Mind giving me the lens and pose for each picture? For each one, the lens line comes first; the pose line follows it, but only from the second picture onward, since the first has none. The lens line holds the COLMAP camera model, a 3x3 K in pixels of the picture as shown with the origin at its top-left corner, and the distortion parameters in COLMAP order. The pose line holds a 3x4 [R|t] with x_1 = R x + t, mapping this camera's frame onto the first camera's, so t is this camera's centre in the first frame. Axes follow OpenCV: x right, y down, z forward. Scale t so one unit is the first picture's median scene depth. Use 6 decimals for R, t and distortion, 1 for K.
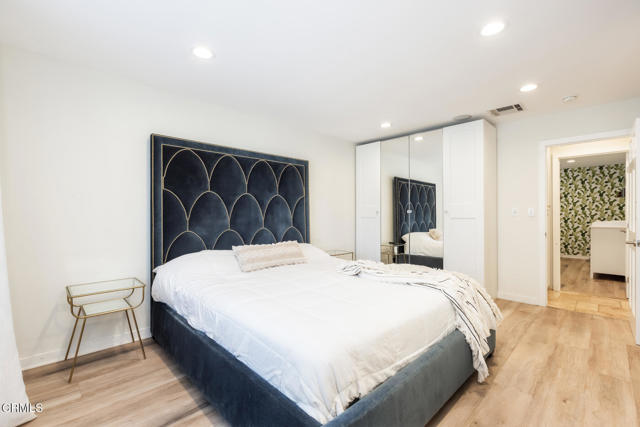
lens RADIAL K [[290.1, 0, 320.0], [0, 290.1, 213.5], [0, 0, 1]] dist [-0.002886, -0.000344]
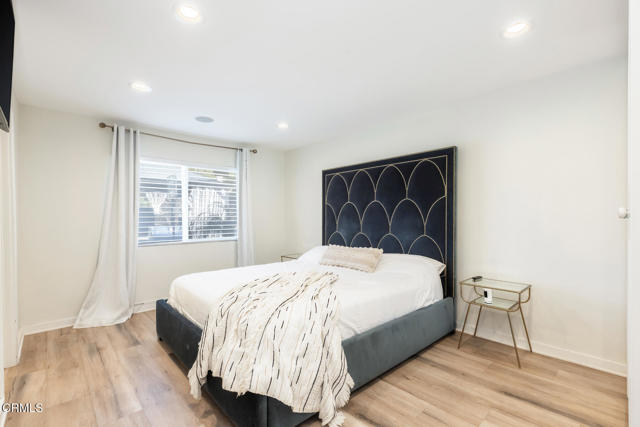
lens RADIAL K [[290.1, 0, 320.0], [0, 290.1, 213.5], [0, 0, 1]] dist [-0.002886, -0.000344]
pose [[-0.053304, -0.013138, -0.998492, 0.897780], [0.003170, 0.999906, -0.013326, -0.007665], [0.998573, -0.003875, -0.053258, 0.907003]]
